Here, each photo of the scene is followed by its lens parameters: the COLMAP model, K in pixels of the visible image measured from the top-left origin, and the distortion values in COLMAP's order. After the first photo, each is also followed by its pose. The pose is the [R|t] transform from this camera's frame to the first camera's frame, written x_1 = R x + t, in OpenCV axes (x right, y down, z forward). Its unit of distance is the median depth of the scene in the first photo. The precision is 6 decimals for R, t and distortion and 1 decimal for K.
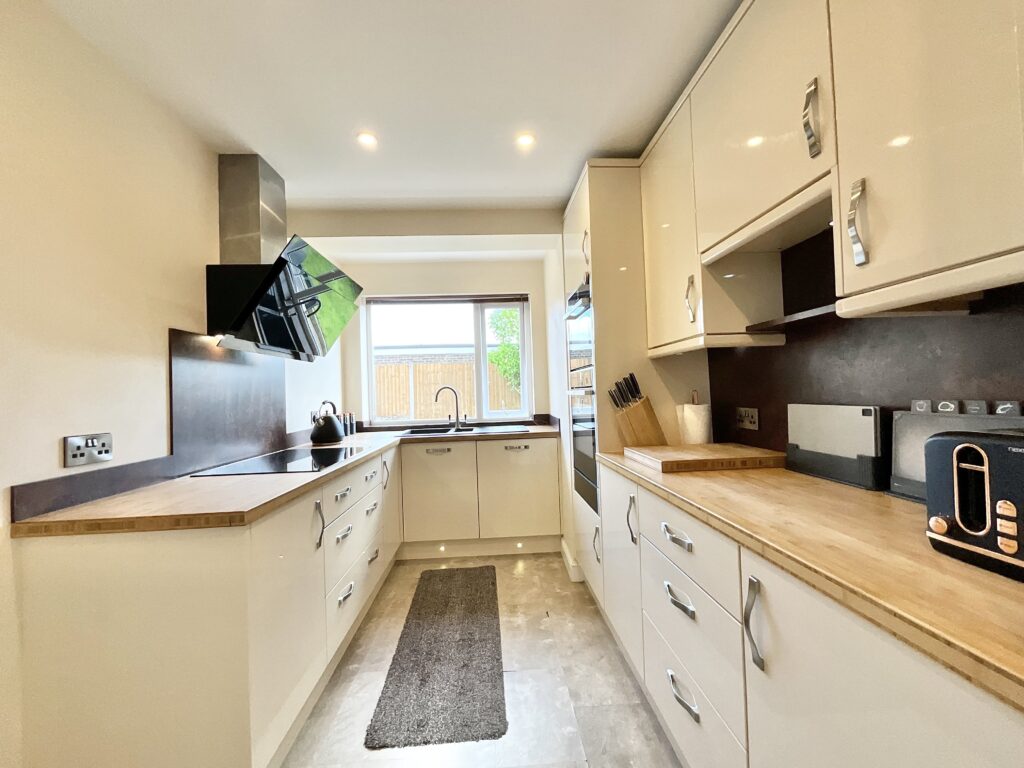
lens RADIAL K [[415.8, 0, 507.1], [0, 415.8, 383.0], [0, 0, 1]] dist [0.001584, 0.000298]
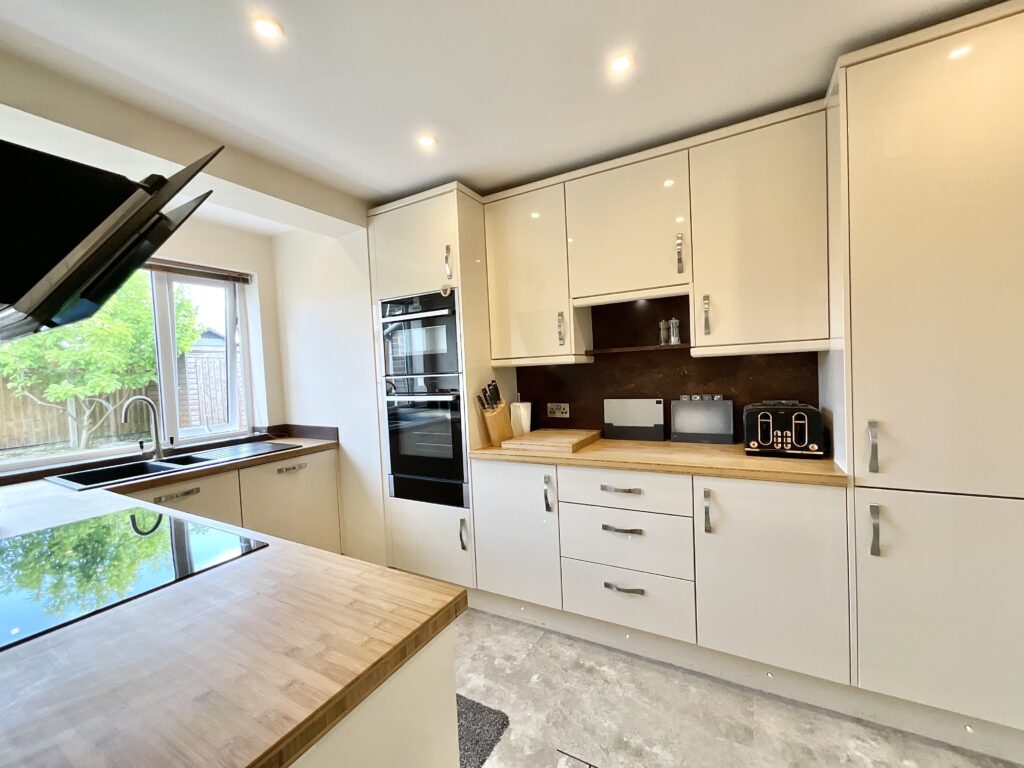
lens RADIAL K [[413.8, 0, 512.0], [0, 413.8, 384.0], [0, 0, 1]] dist [-0.007214, 0.000363]
pose [[0.535831, -0.020208, 0.844083, -0.846668], [0.009194, 0.999794, 0.018099, -0.041504], [-0.844275, -0.001937, 0.535906, 0.400821]]
